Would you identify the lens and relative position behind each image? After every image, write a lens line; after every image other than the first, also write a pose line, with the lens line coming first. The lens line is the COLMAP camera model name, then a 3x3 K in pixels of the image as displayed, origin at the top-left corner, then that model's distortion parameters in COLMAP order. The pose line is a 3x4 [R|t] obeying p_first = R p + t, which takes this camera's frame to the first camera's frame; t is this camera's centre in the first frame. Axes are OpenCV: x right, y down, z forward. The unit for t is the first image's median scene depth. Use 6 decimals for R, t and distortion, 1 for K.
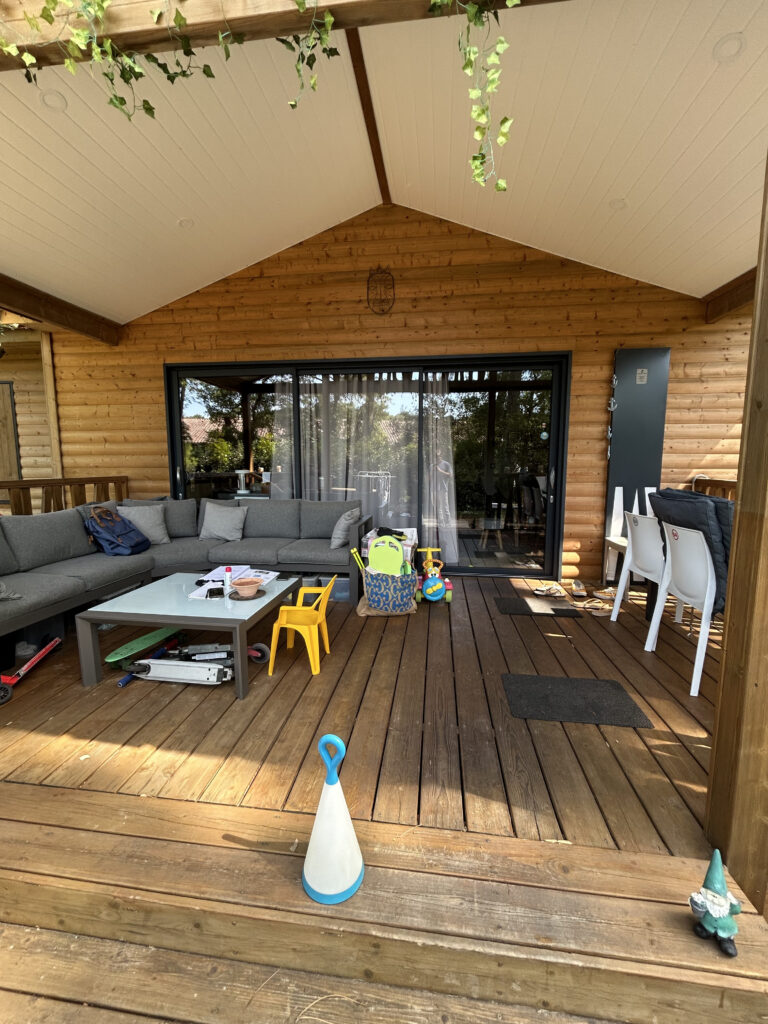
lens RADIAL K [[412.4, 0, 385.1], [0, 412.4, 510.1], [0, 0, 1]] dist [0.000257, -0.000419]
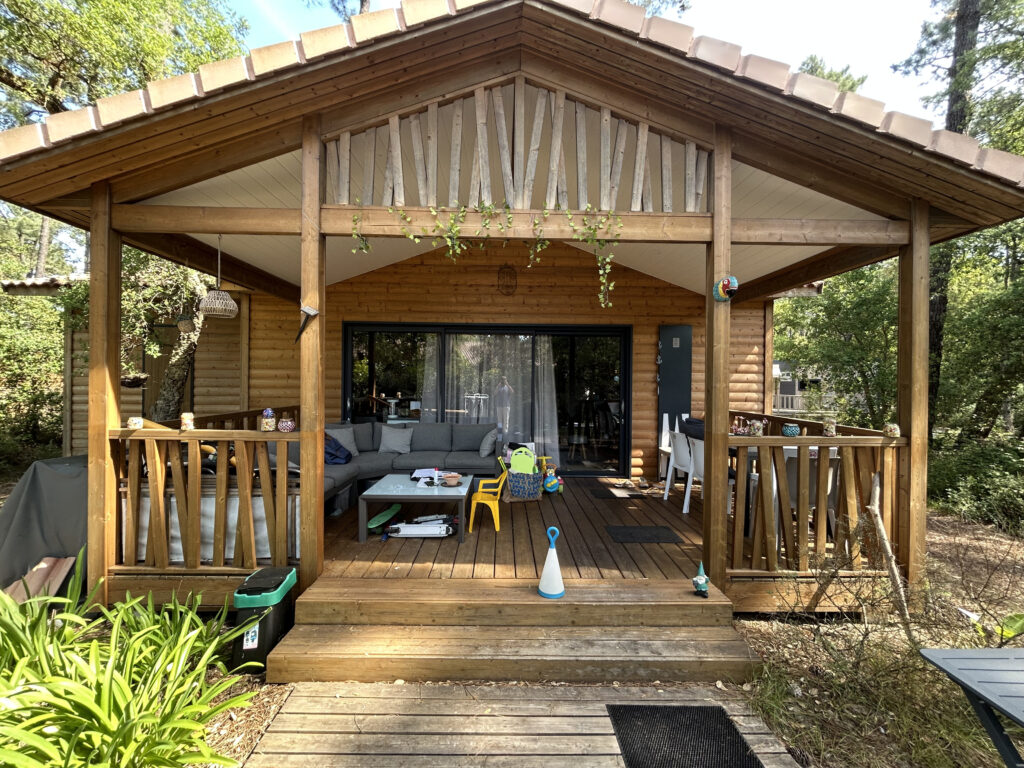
lens RADIAL K [[412.4, 0, 508.5], [0, 412.4, 382.8], [0, 0, 1]] dist [0.000257, -0.000419]
pose [[0.990194, 0.008779, 0.139426, -0.216574], [0.006352, 0.994162, -0.107711, -0.009493], [-0.139558, 0.107541, 0.984357, -0.423083]]
